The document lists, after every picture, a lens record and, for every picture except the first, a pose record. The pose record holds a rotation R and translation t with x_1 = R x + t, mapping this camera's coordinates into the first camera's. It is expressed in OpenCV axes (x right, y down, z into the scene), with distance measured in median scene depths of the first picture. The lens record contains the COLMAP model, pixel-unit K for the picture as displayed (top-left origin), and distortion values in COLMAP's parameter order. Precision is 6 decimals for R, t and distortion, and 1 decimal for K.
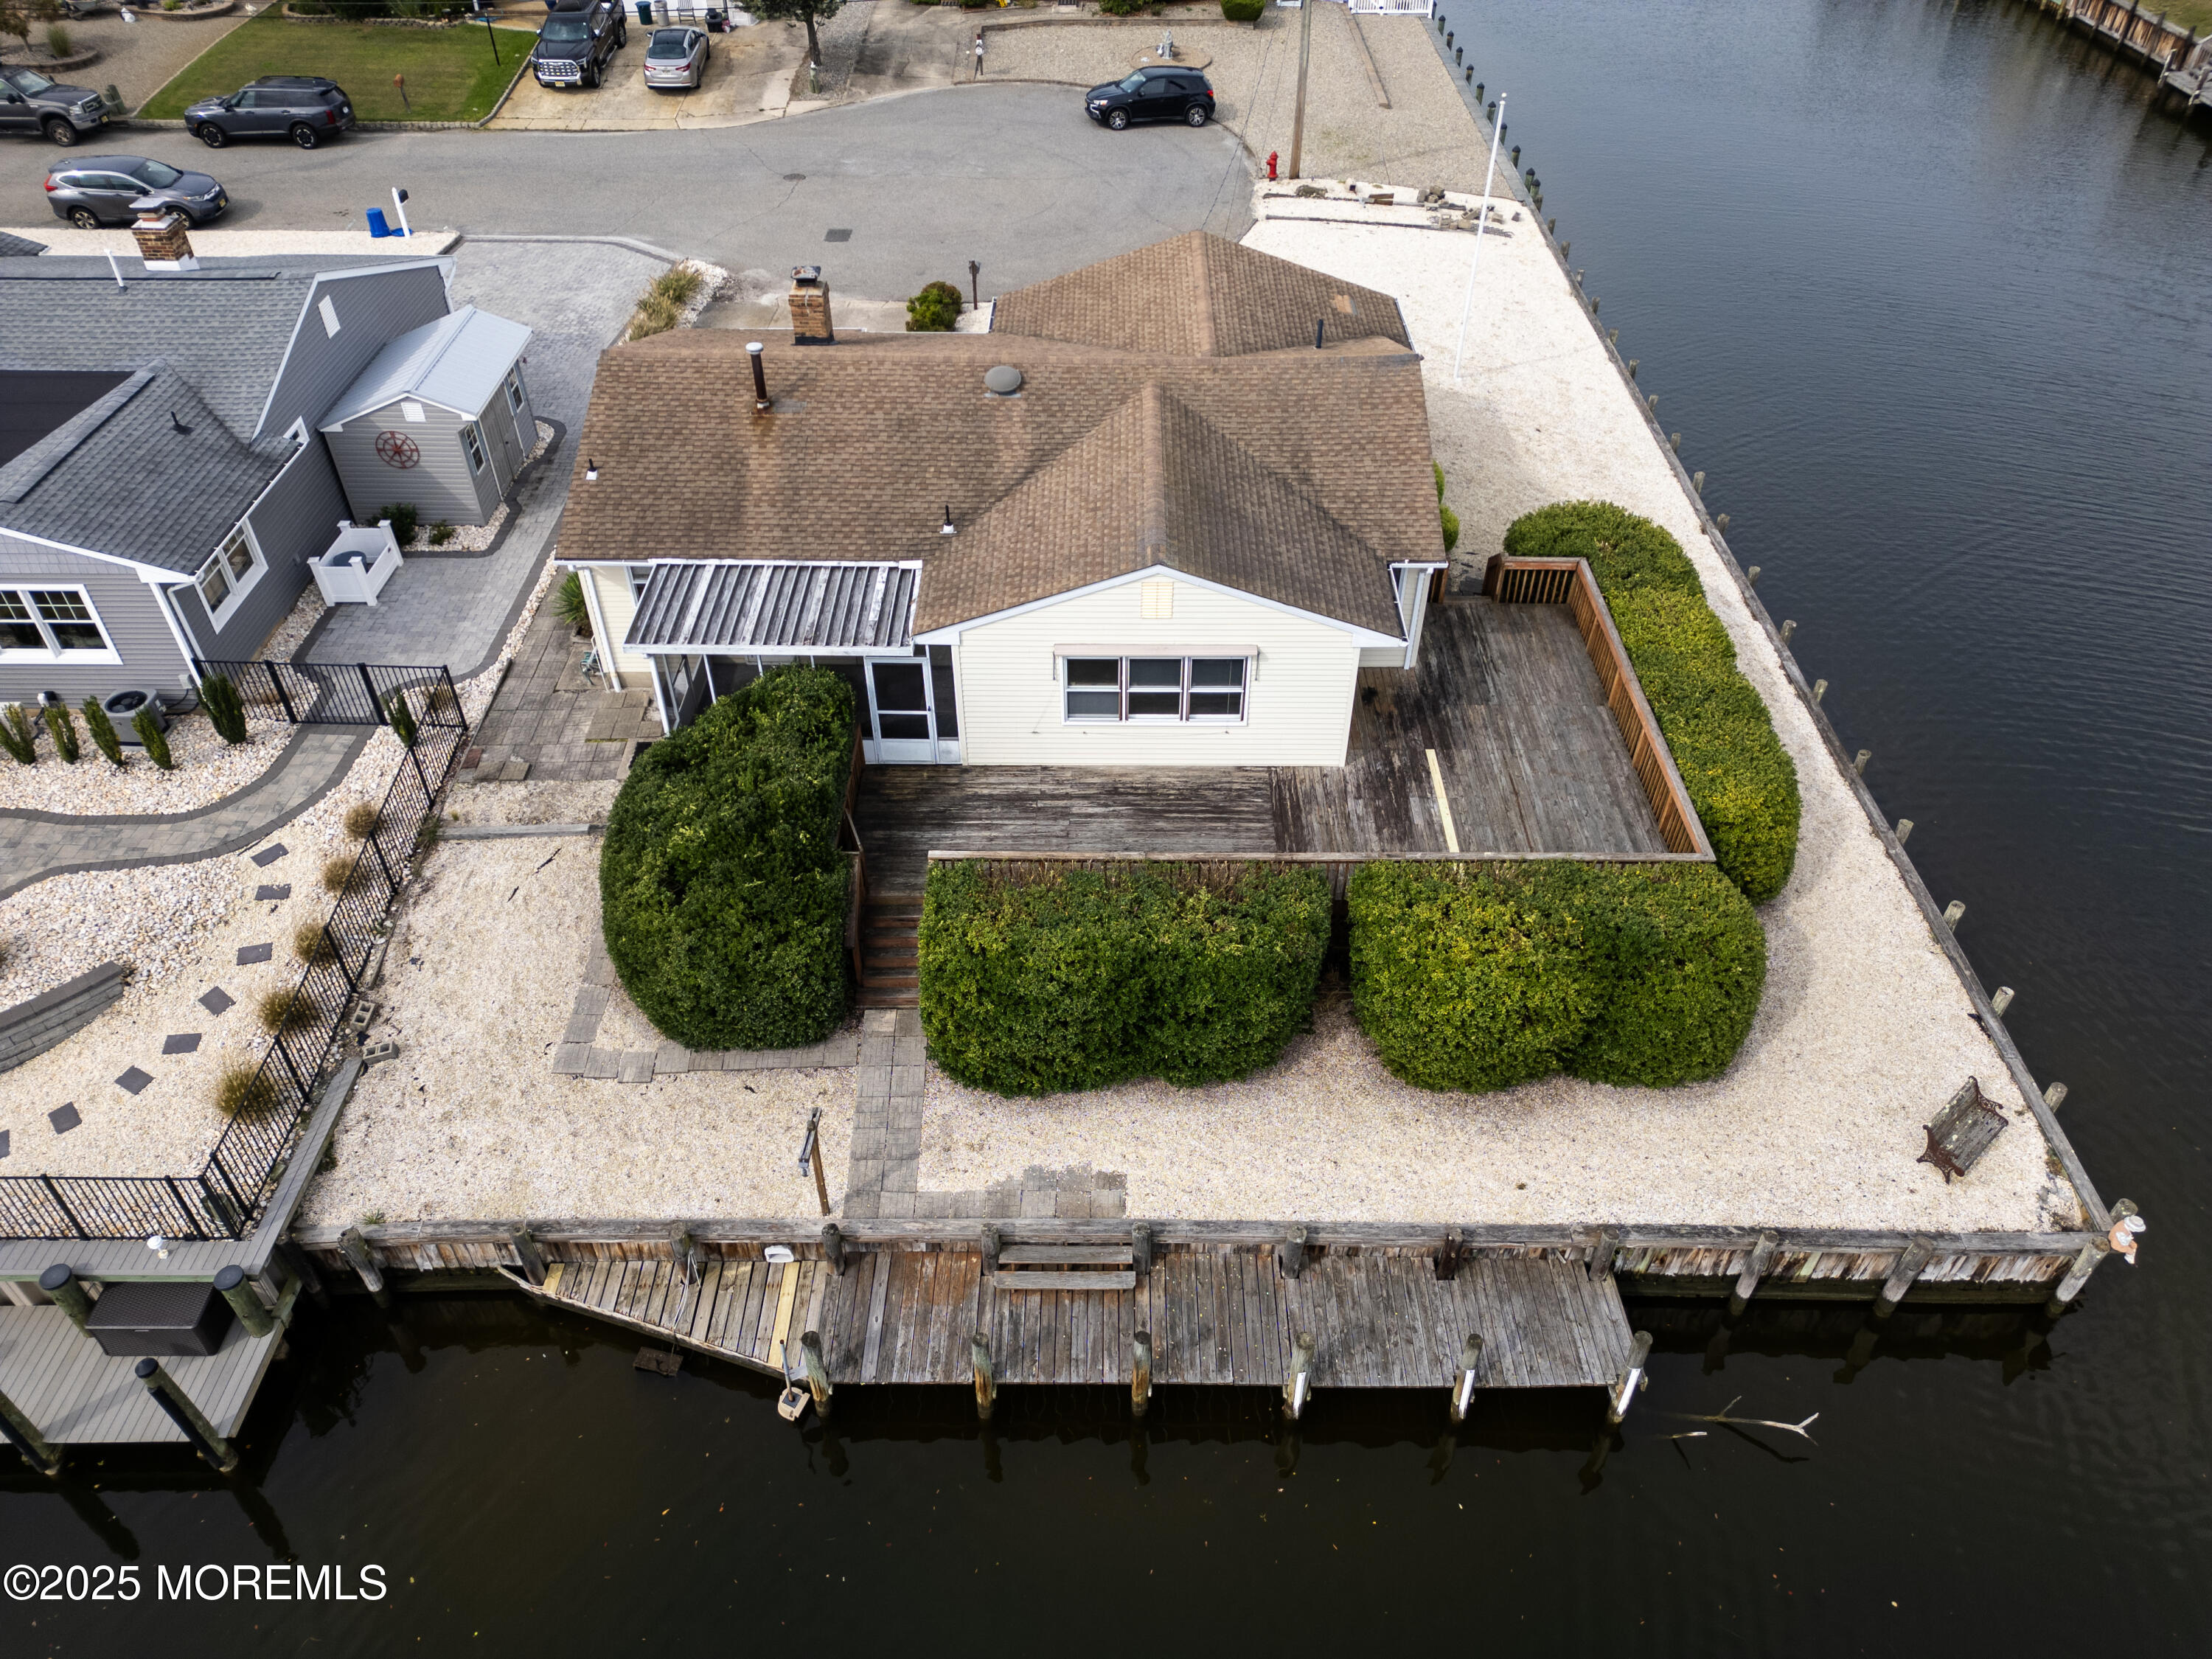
lens RADIAL K [[1540.9, 0, 1106.0], [0, 1540.9, 829.5], [0, 0, 1]] dist [0.066952, -0.051028]
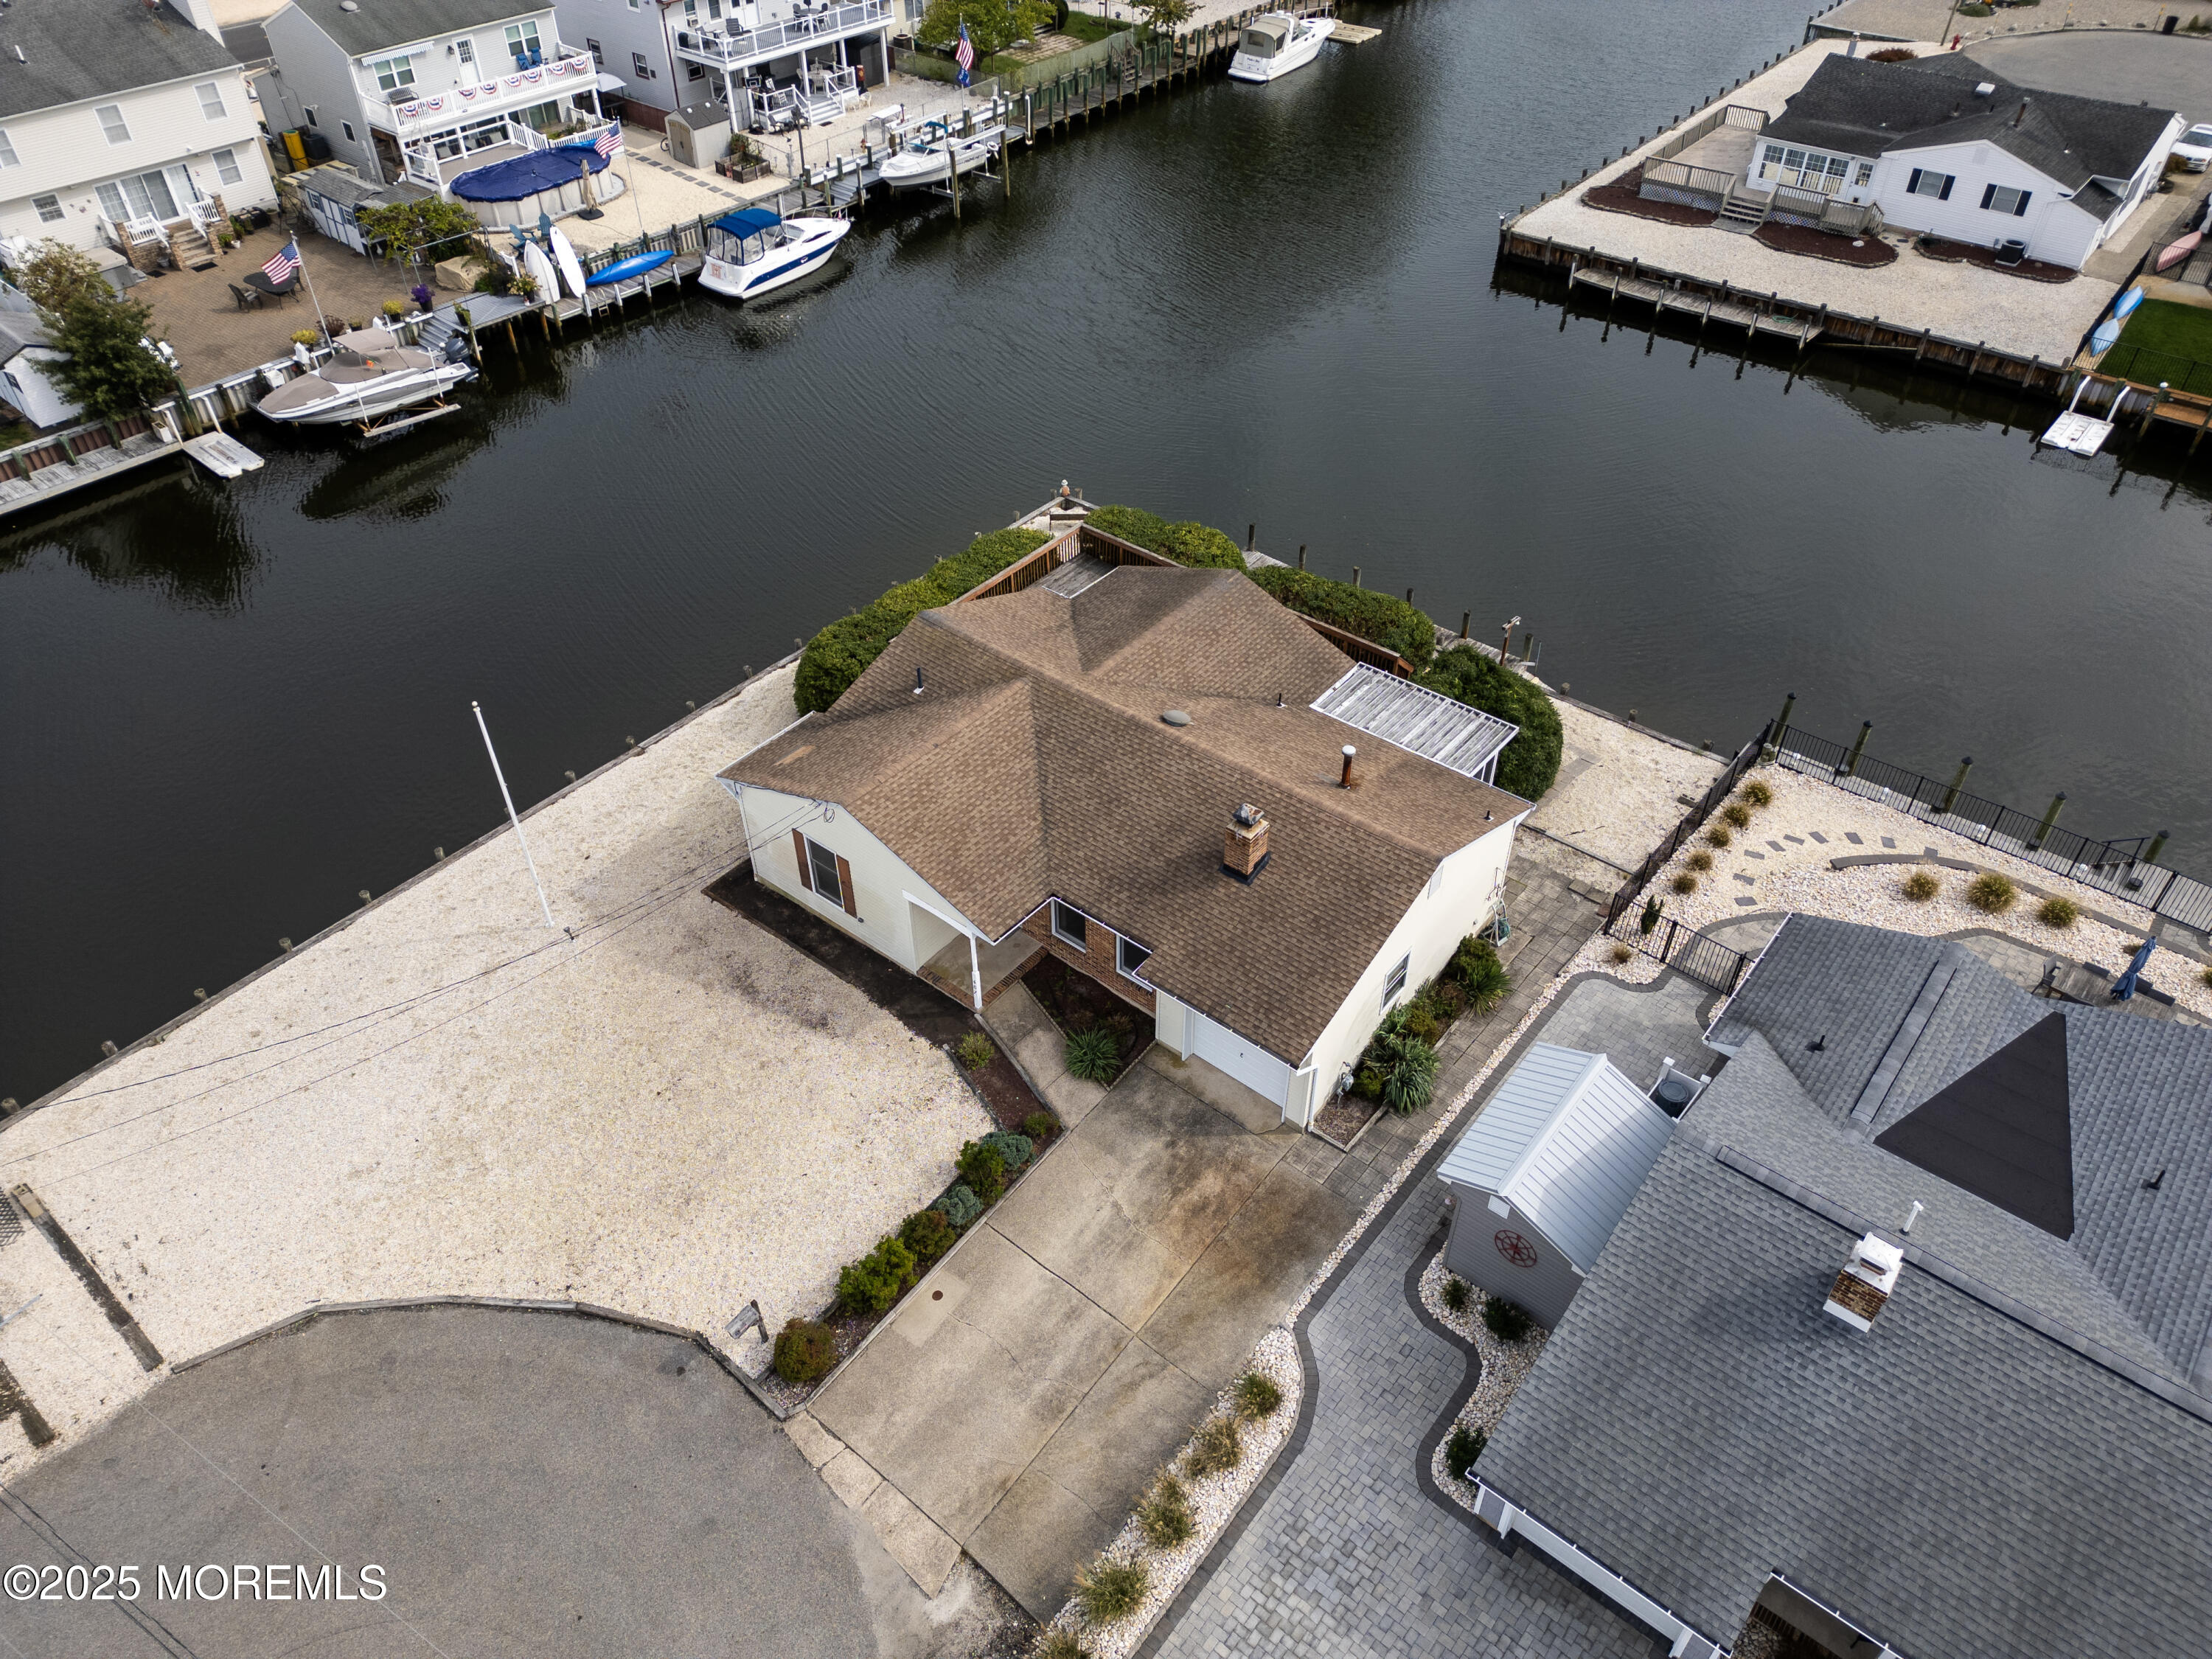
lens RADIAL K [[1540.9, 0, 1106.0], [0, 1540.9, 829.5], [0, 0, 1]] dist [0.066952, -0.051028]
pose [[-0.779099, -0.425373, 0.460503, -0.732874], [0.405162, 0.218884, 0.887656, -1.623521], [-0.478382, 0.878150, 0.001813, 1.261511]]
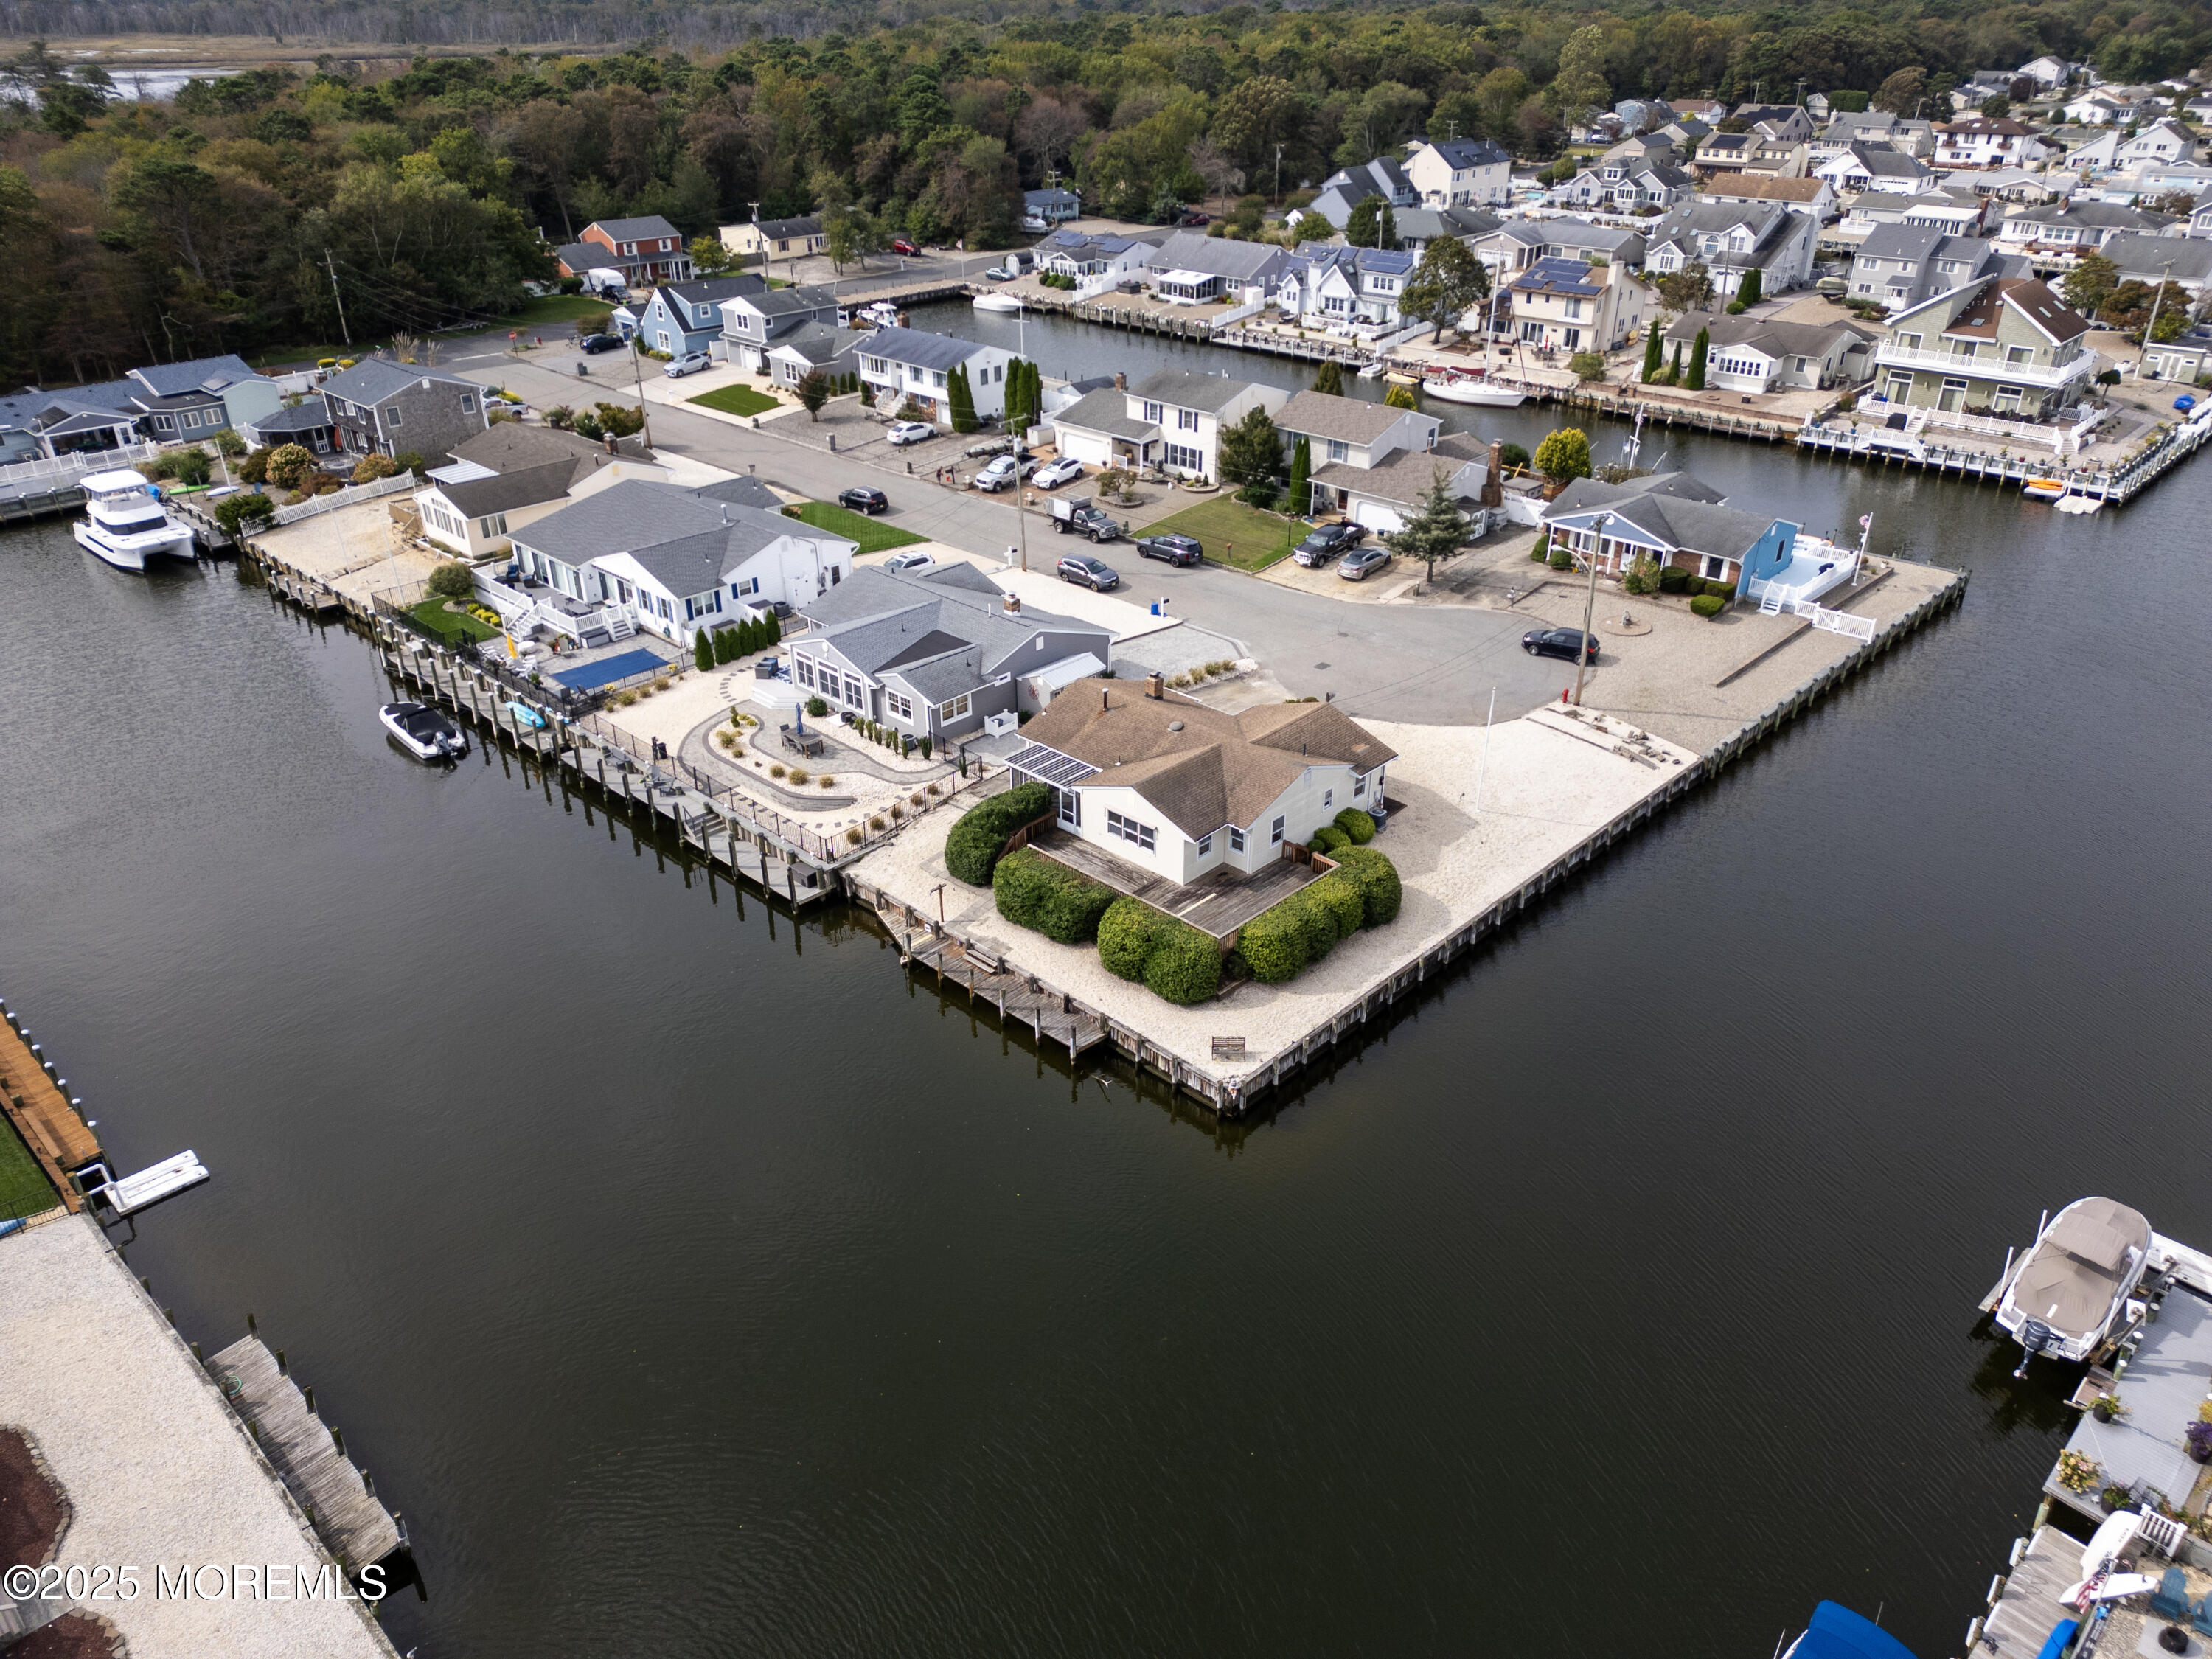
lens RADIAL K [[1540.9, 0, 1106.0], [0, 1540.9, 829.5], [0, 0, 1]] dist [0.066952, -0.051028]
pose [[0.727038, 0.328714, -0.602796, 1.724461], [-0.447457, 0.892742, -0.052856, 0.076729], [0.520766, 0.308154, 0.796143, -1.297525]]
